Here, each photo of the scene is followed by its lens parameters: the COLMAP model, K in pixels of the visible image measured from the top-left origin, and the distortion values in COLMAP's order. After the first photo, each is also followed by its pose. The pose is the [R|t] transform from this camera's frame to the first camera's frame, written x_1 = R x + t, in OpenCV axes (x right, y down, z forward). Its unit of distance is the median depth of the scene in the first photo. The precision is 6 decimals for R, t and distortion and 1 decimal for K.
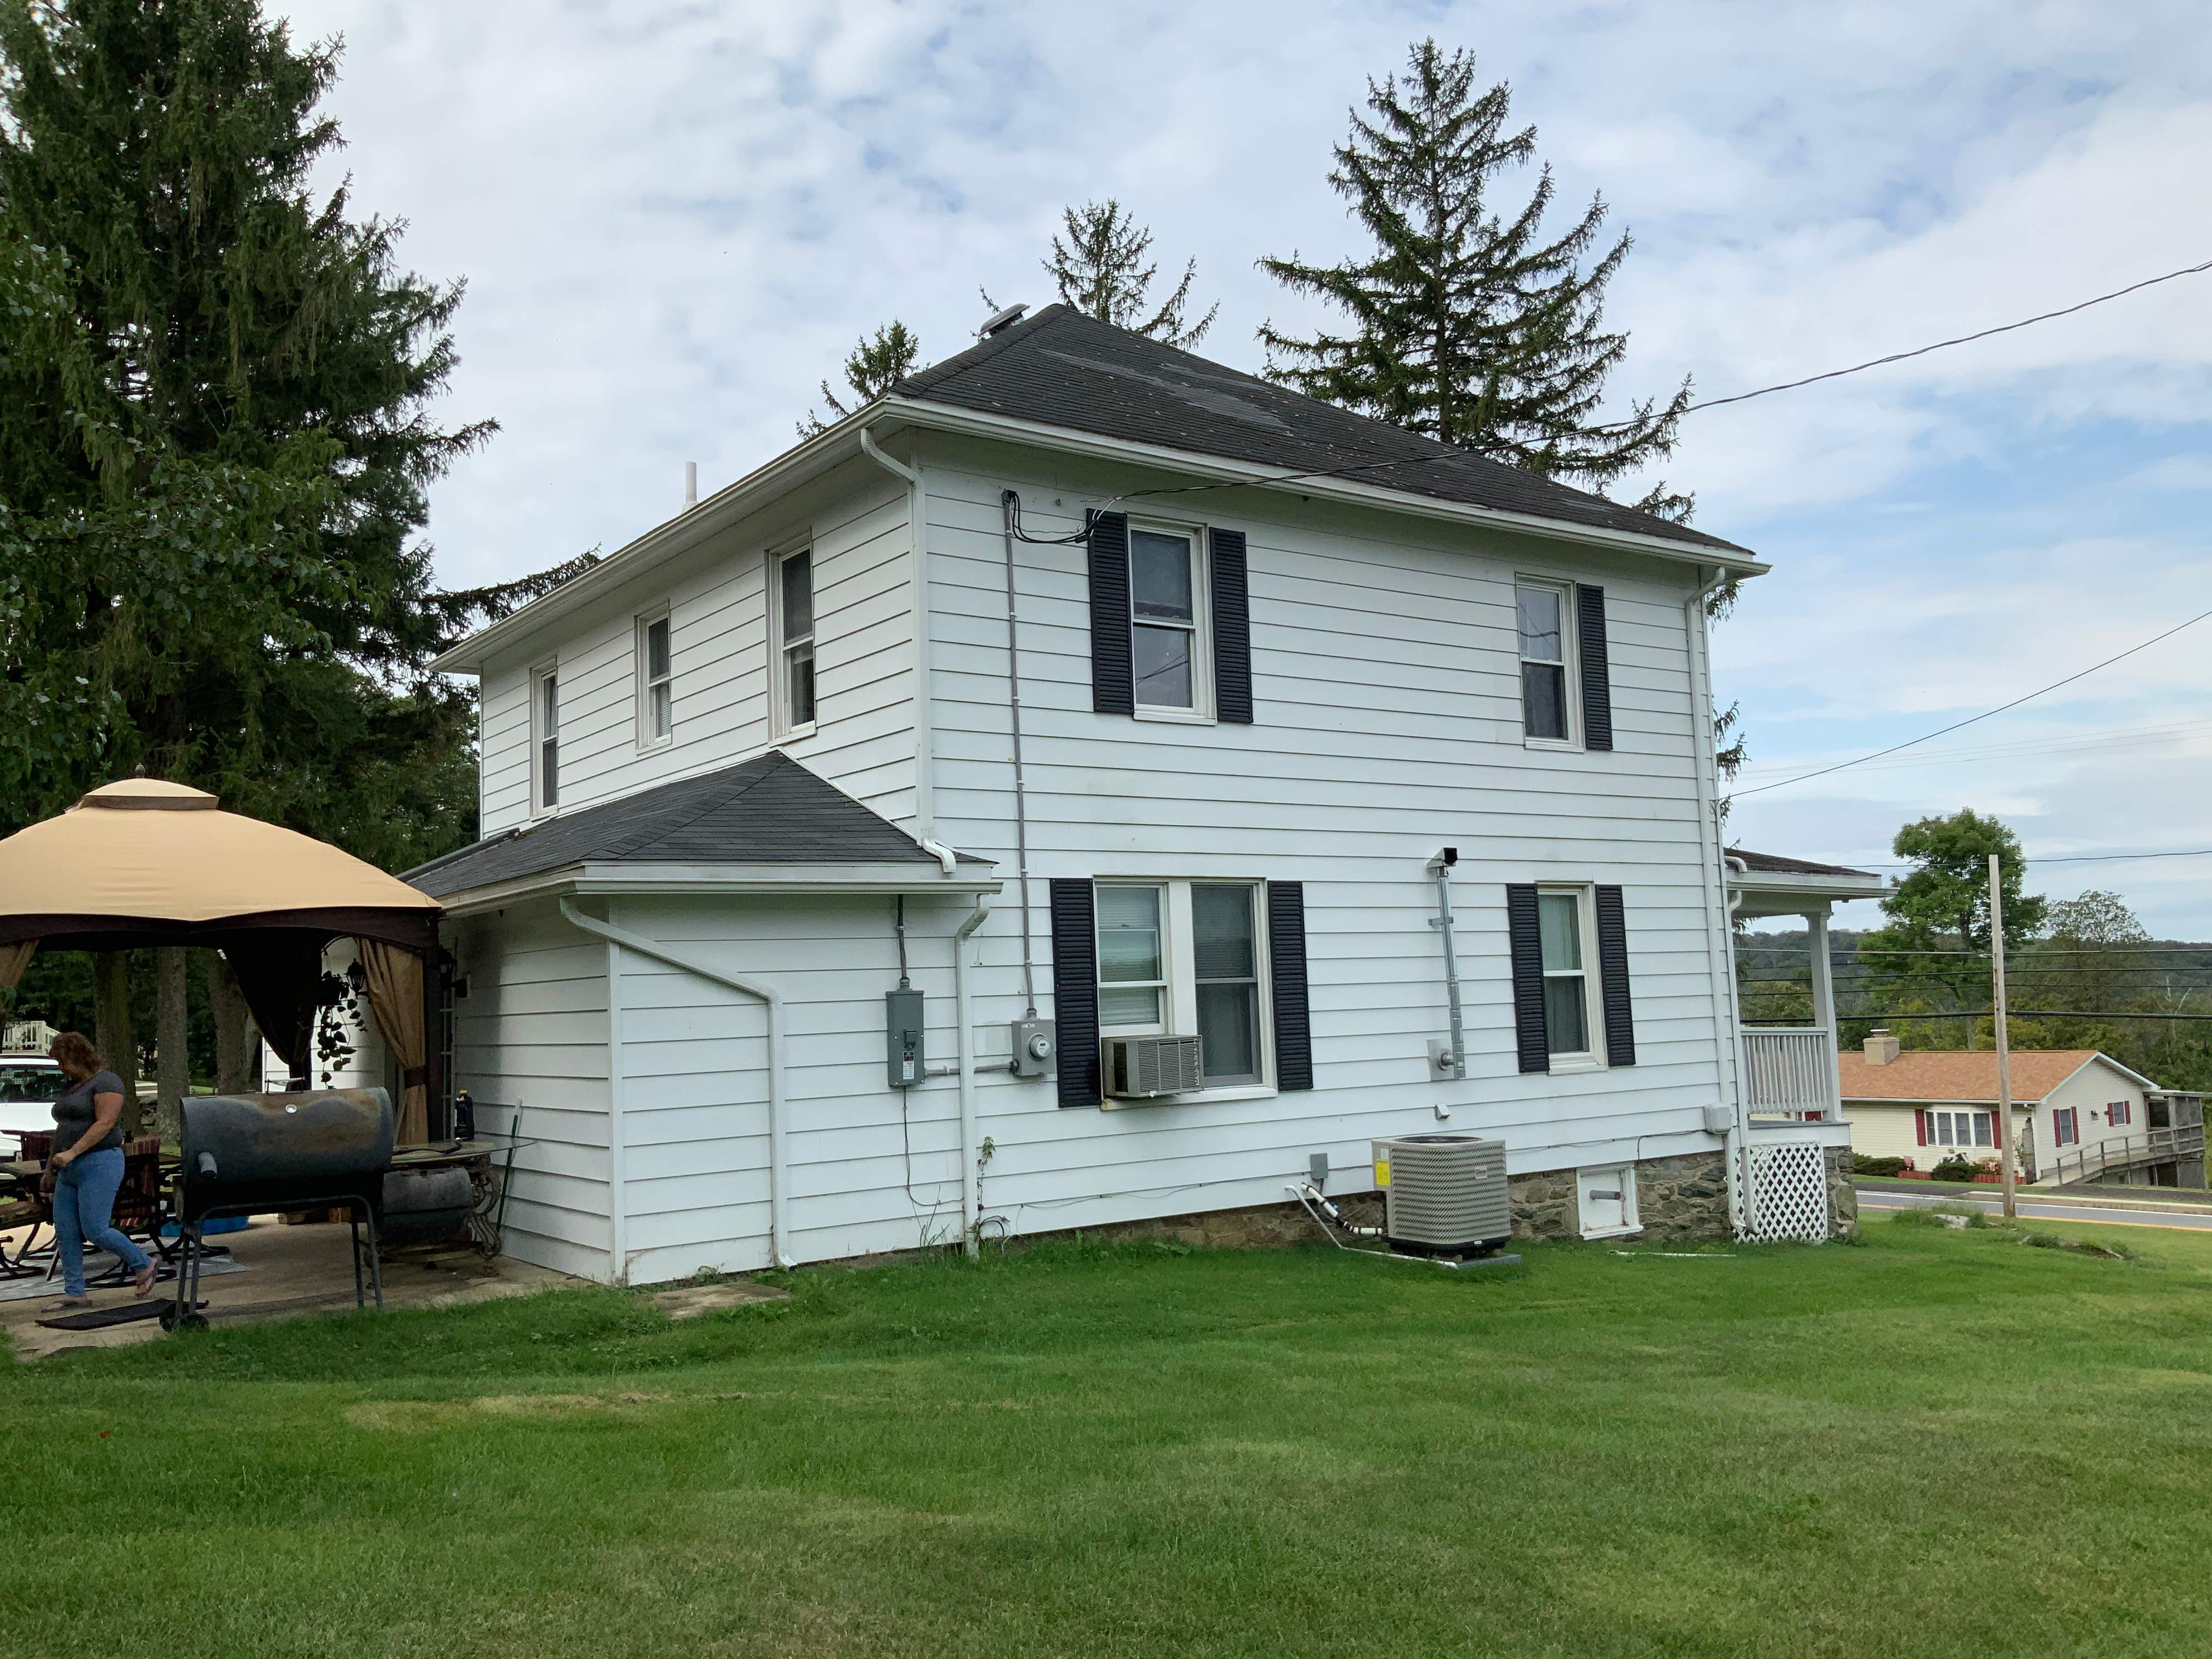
lens RADIAL K [[1825.2, 0, 1104.1], [0, 1825.2, 818.5], [0, 0, 1]] dist [0.075590, -0.106827]
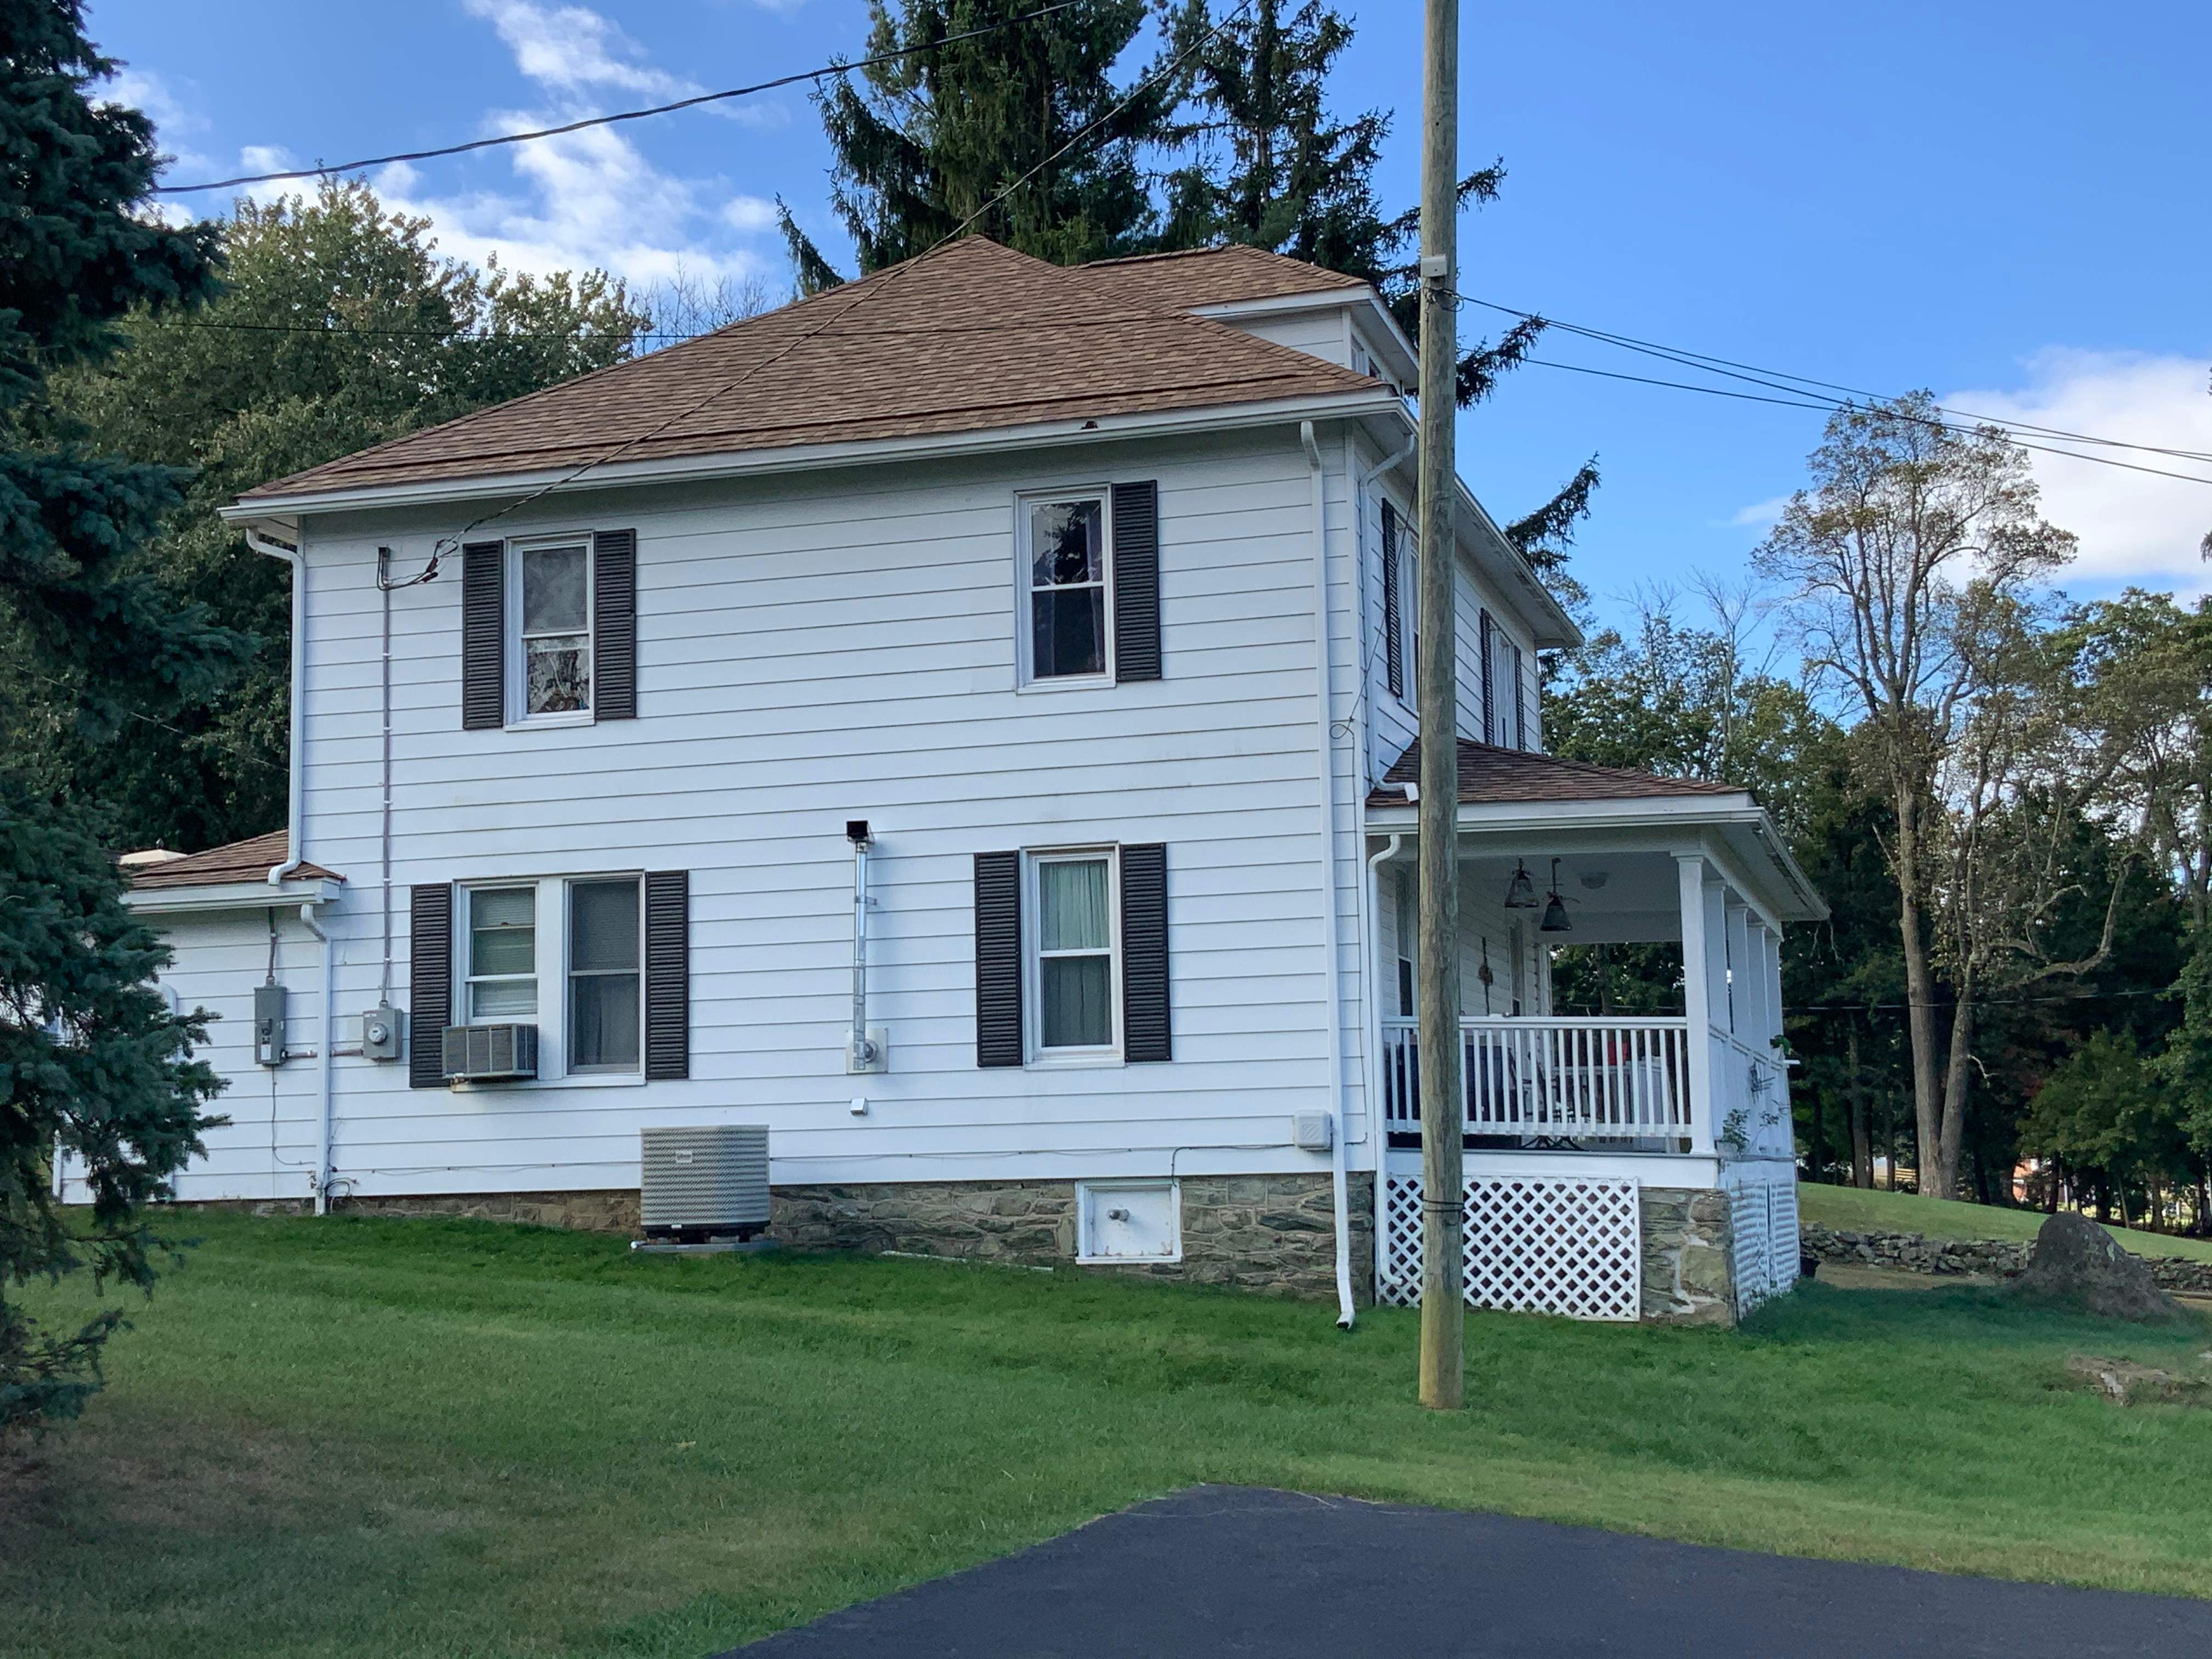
lens RADIAL K [[2855.9, 0, 1086.1], [0, 2855.9, 834.0], [0, 0, 1]] dist [0.078822, 0.000000]
pose [[0.615180, -0.071623, -0.785127, 1.462406], [0.078161, 0.996499, -0.029663, 0.078097], [0.784503, -0.043119, 0.618624, 0.213677]]
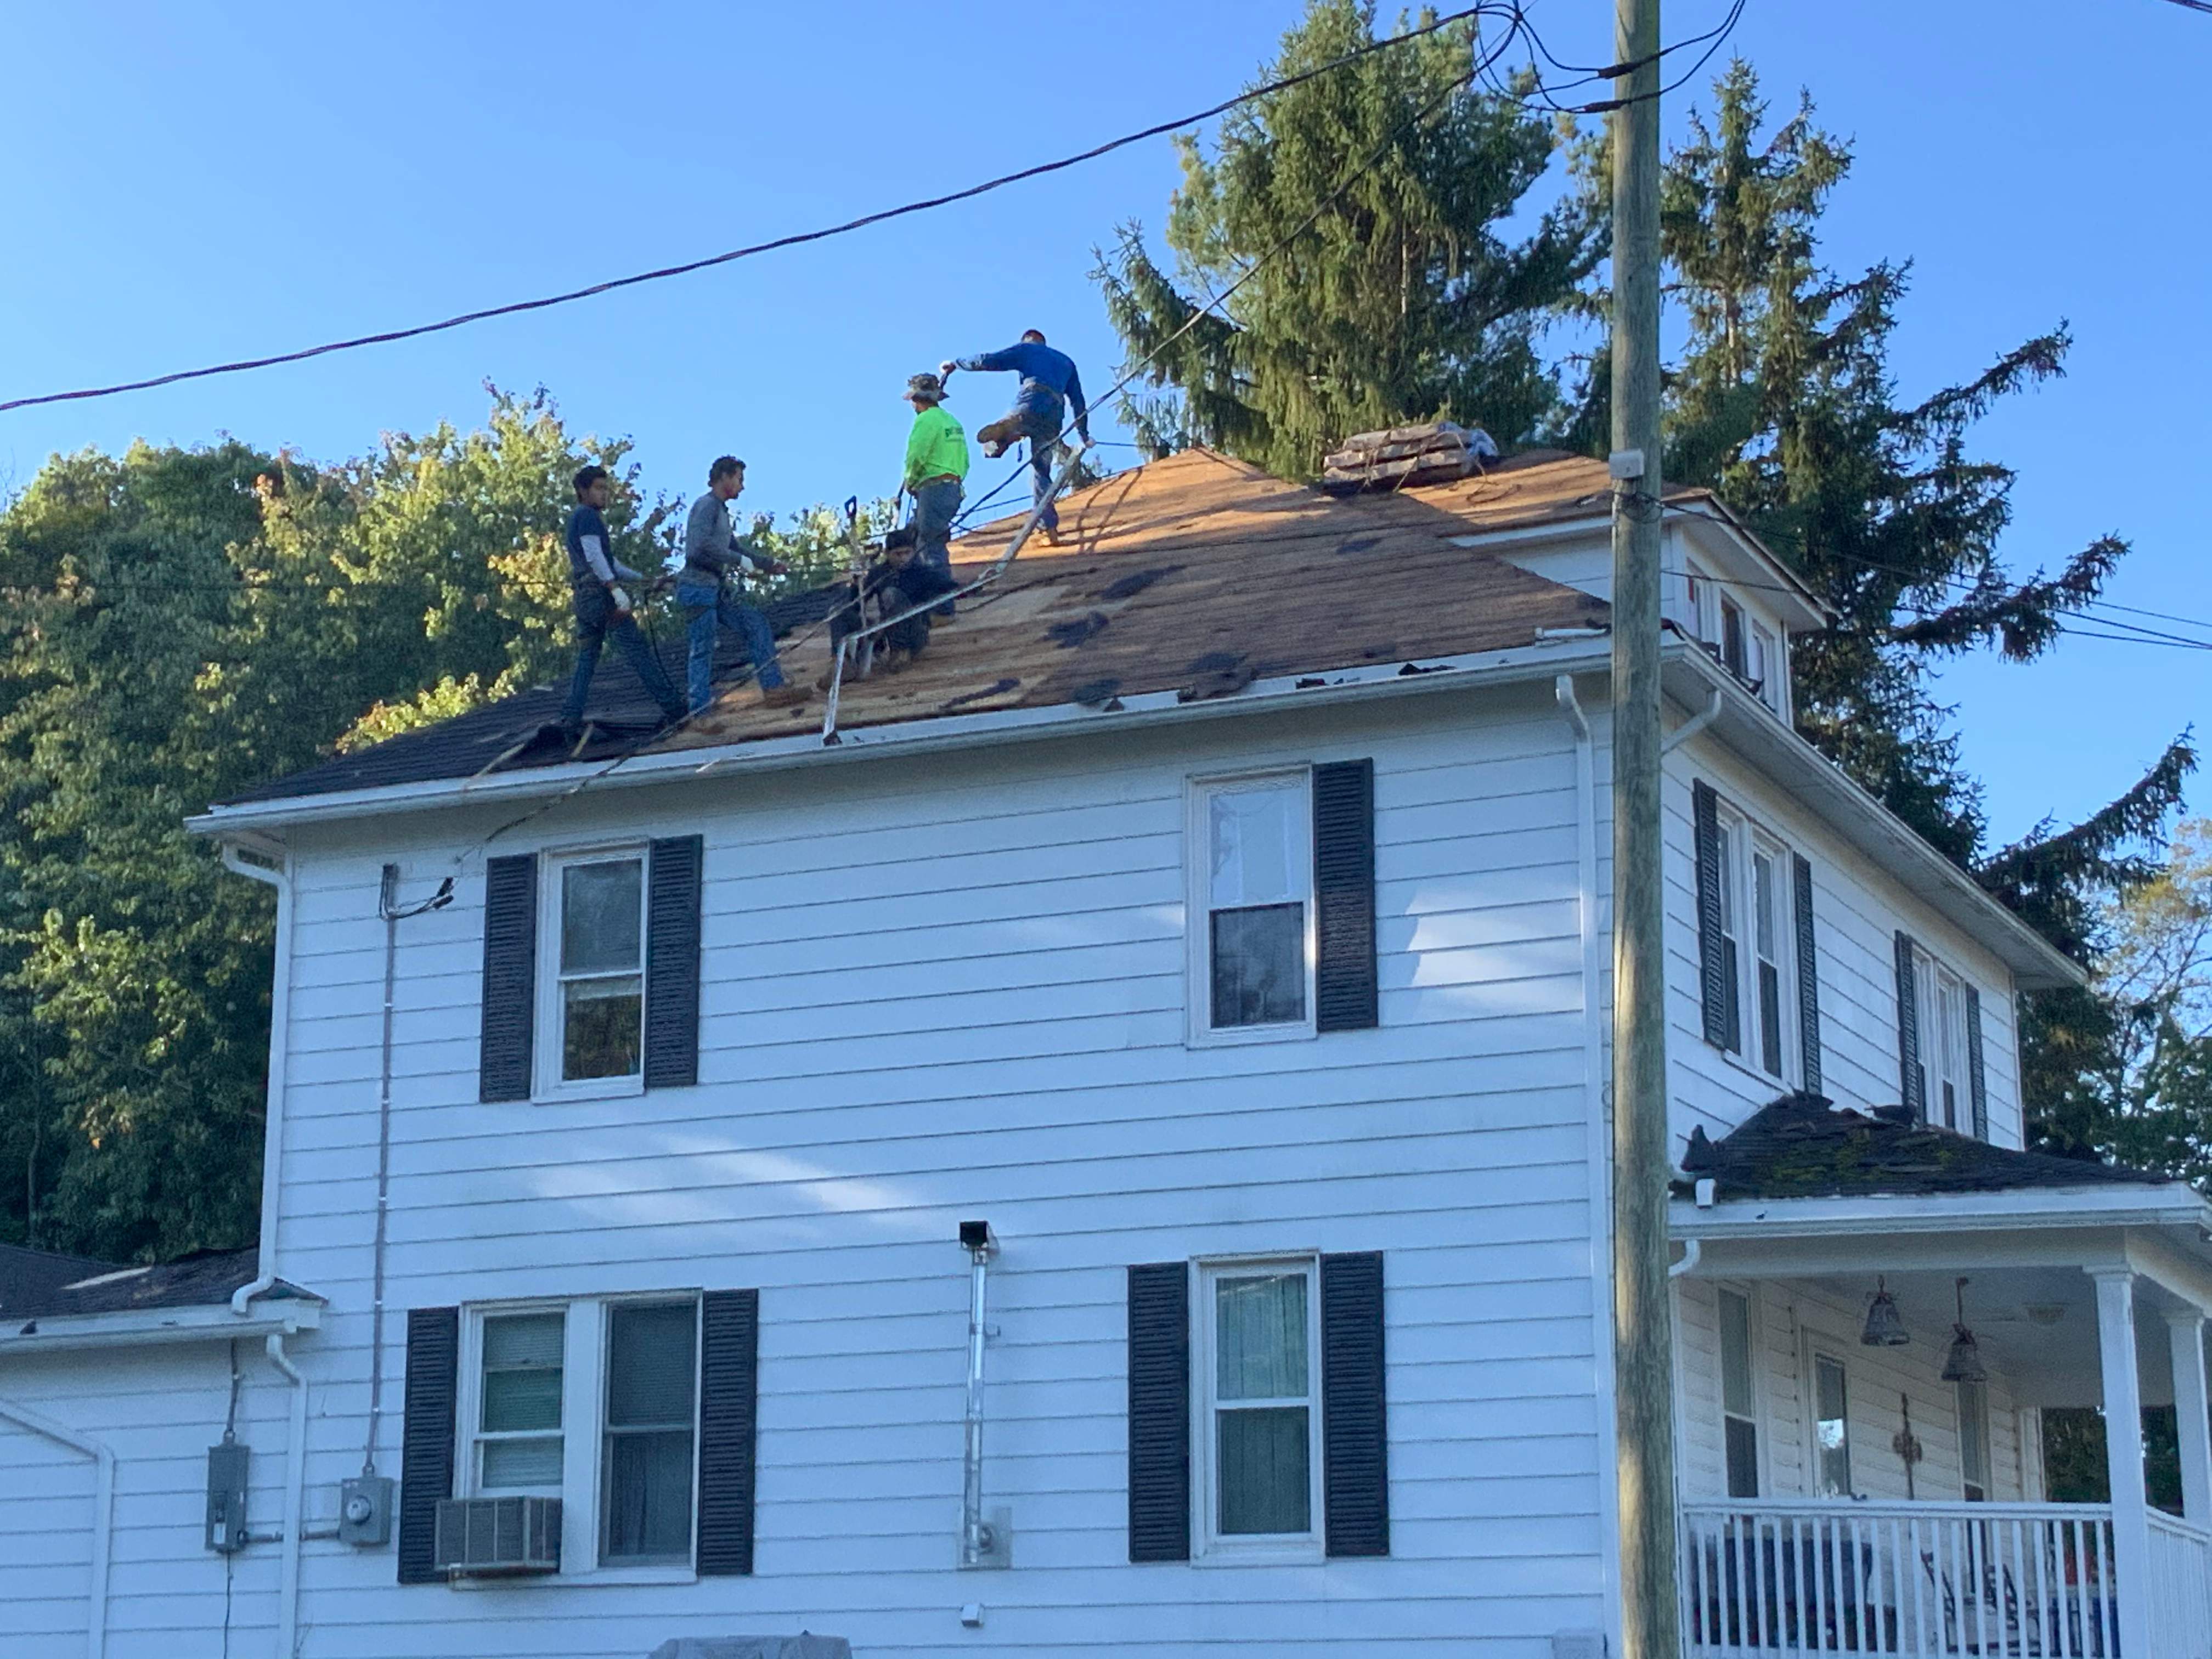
lens RADIAL K [[3934.5, 0, 1076.4], [0, 3934.5, 828.0], [0, 0, 1]] dist [0.092460, 0.000000]
pose [[0.498065, -0.165330, -0.851233, 1.560938], [0.071580, 0.986145, -0.149650, 0.098675], [0.864181, 0.013604, 0.502998, 0.311085]]
